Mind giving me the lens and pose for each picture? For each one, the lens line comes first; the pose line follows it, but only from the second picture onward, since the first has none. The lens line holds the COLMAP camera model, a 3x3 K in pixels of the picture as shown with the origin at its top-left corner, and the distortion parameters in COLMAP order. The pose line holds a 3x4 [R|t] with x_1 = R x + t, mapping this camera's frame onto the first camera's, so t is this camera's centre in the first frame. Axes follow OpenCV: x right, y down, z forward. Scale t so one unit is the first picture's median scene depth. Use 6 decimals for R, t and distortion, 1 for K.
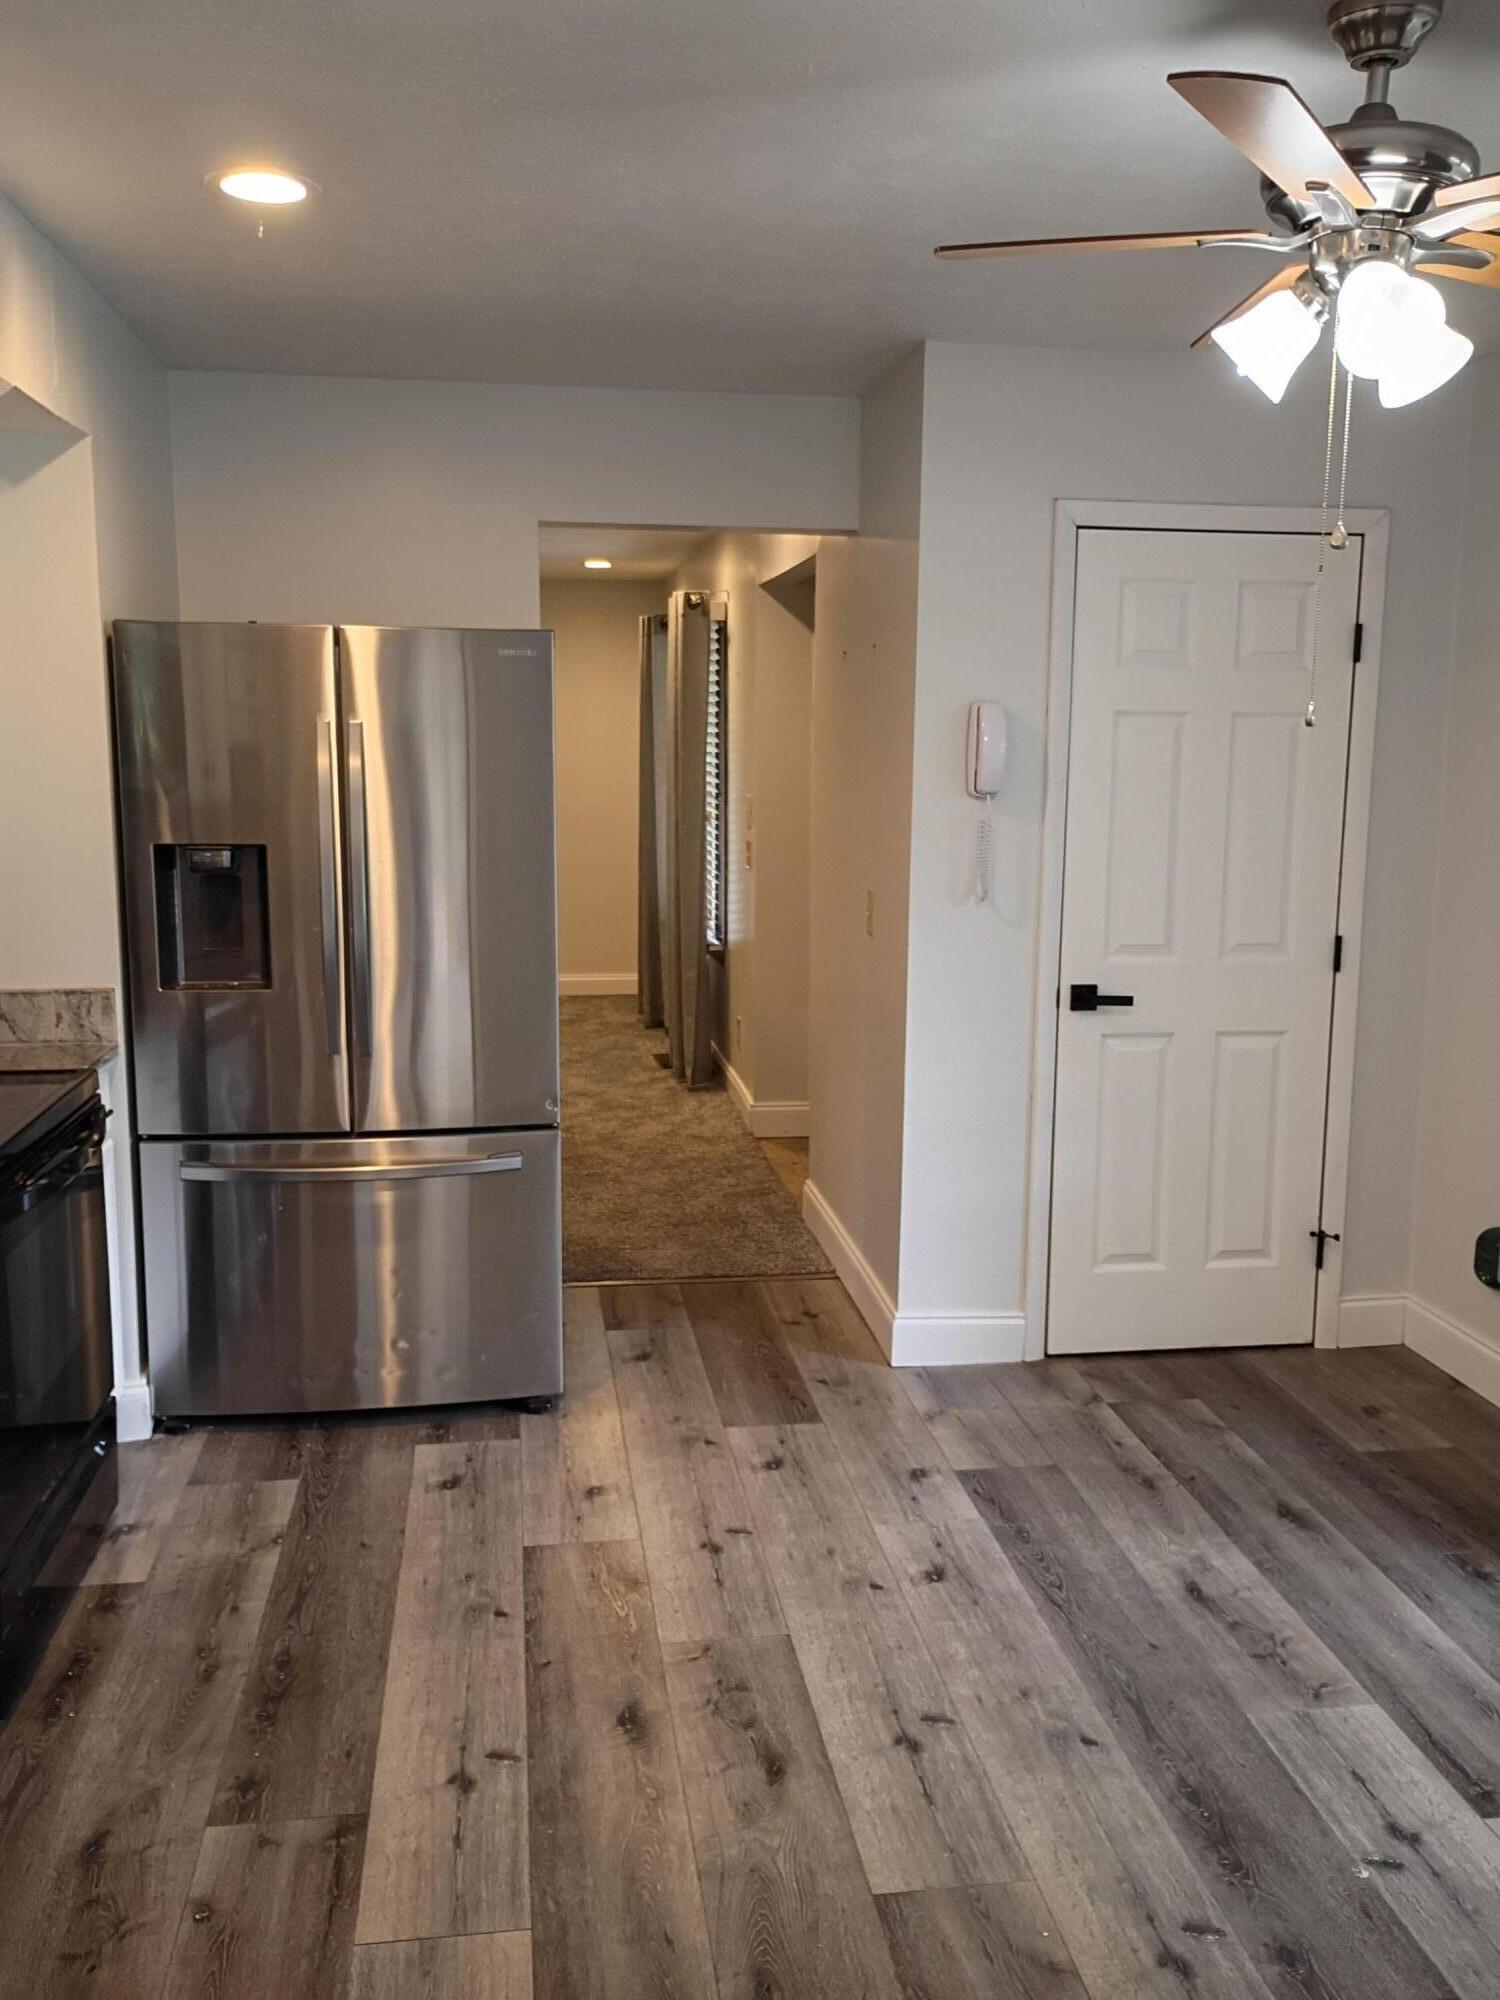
lens RADIAL K [[1669.1, 0, 757.0], [0, 1669.1, 993.3], [0, 0, 1]] dist [0.064102, -0.083879]
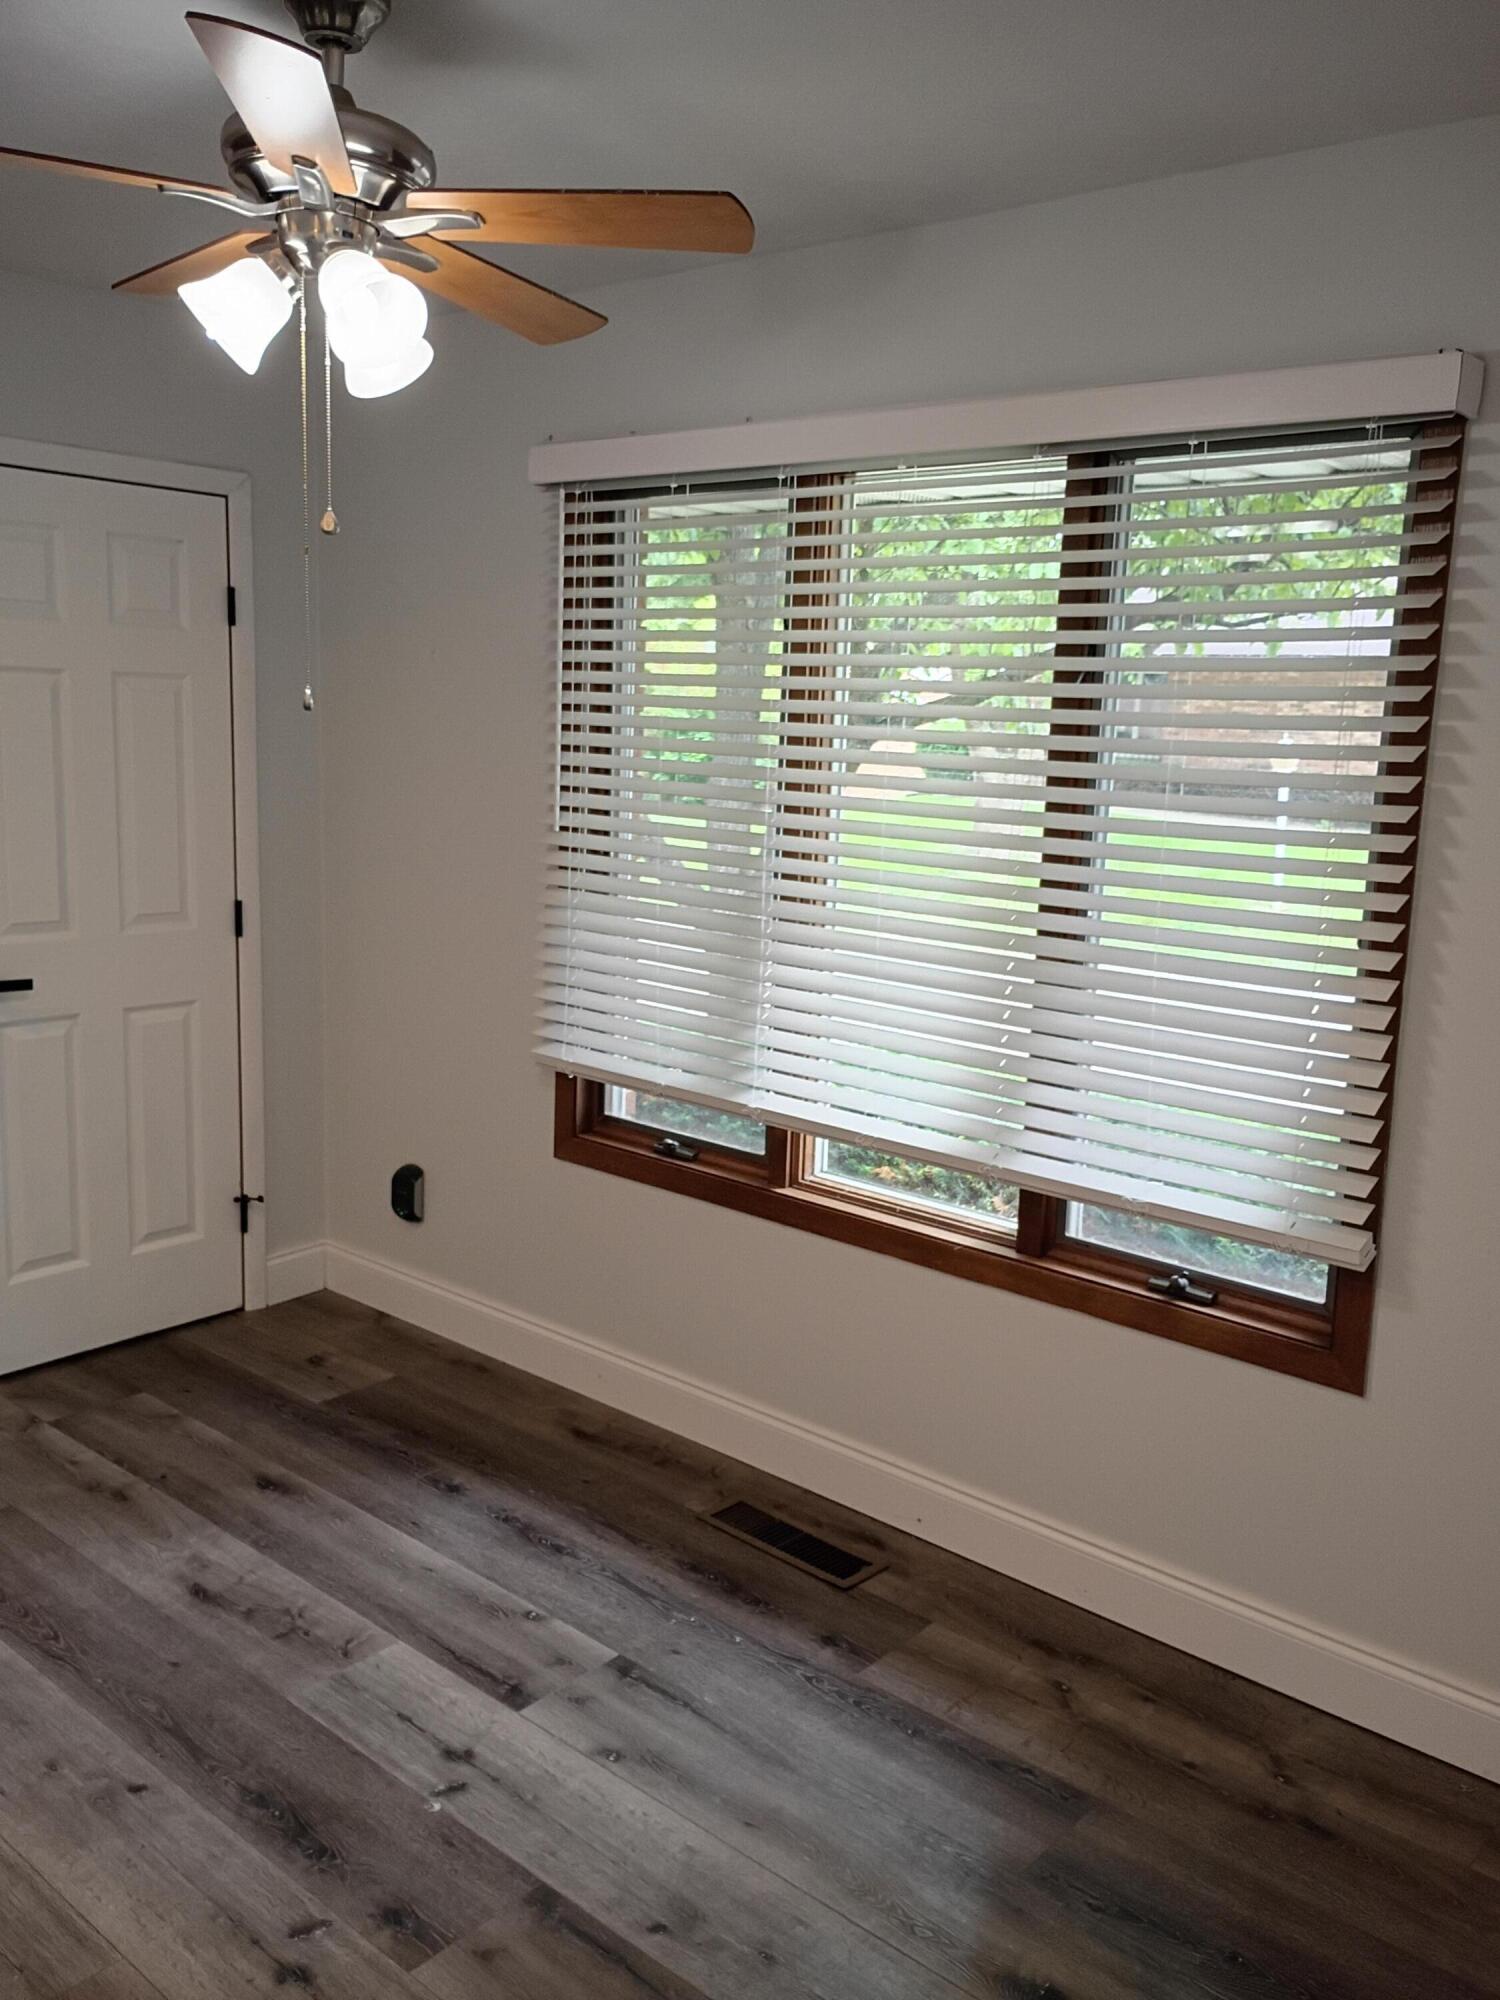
lens RADIAL K [[1669.1, 0, 758.2], [0, 1669.1, 991.0], [0, 0, 1]] dist [0.064102, -0.083879]
pose [[0.759580, -0.094052, 0.643578, -0.100330], [0.072246, 0.995567, 0.060223, -0.028098], [-0.646389, 0.000751, 0.763008, 0.059487]]
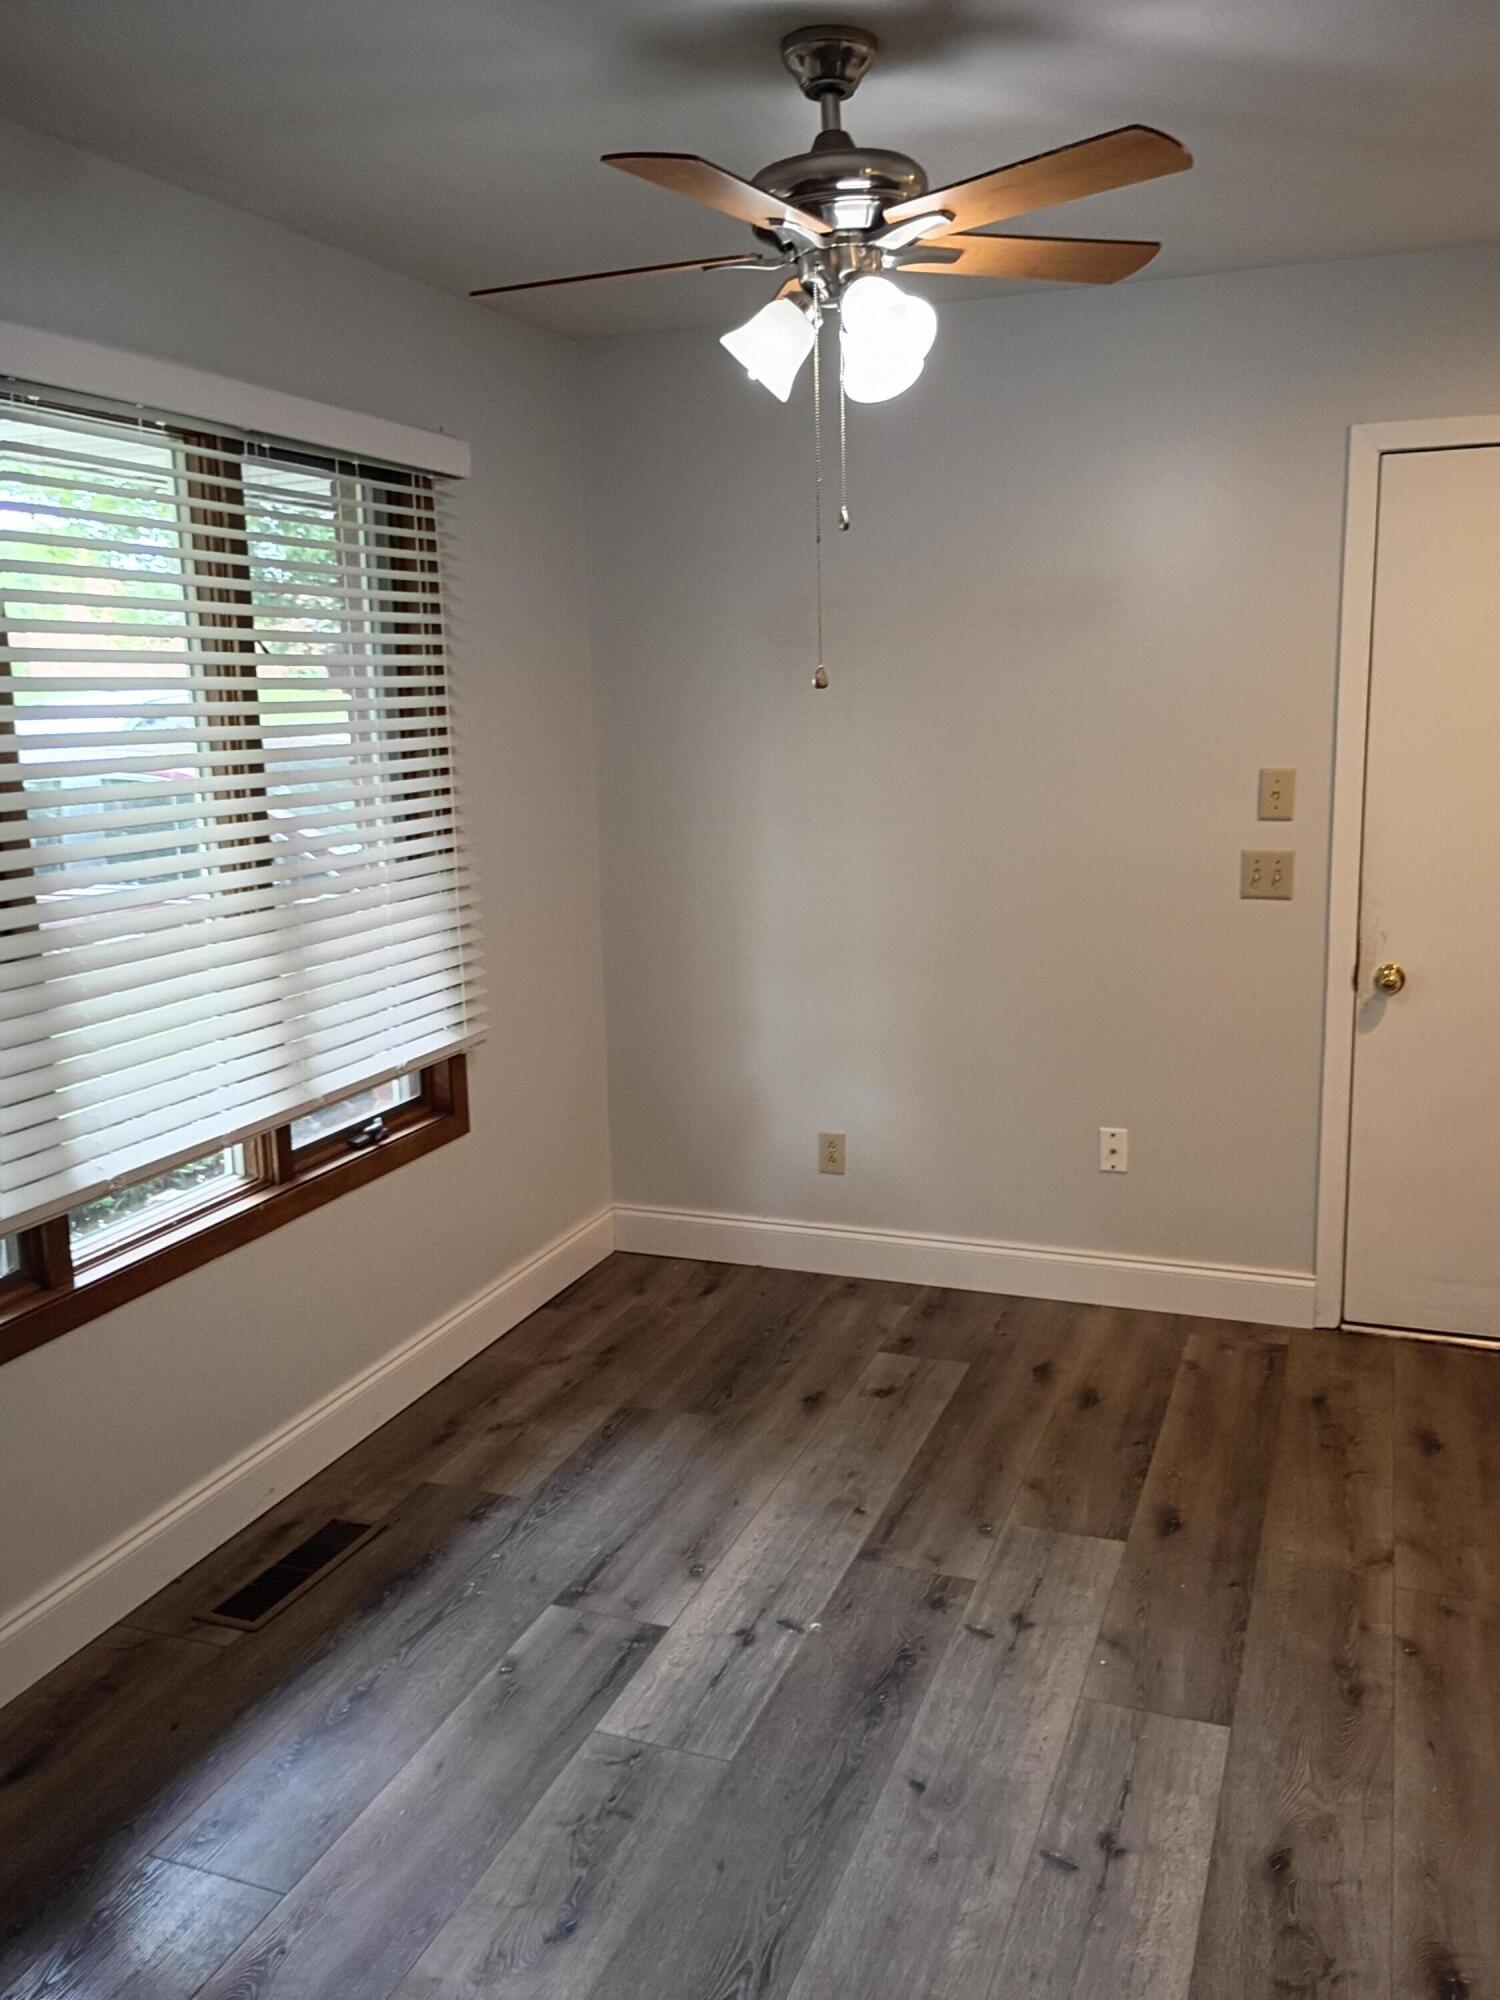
lens RADIAL K [[1669.1, 0, 750.8], [0, 1669.1, 958.9], [0, 0, 1]] dist [0.064102, -0.083879]
pose [[-0.871288, -0.067404, 0.486121, -0.137948], [0.090340, 0.951570, 0.293860, -0.258984], [-0.482385, 0.299953, -0.823002, 1.619261]]
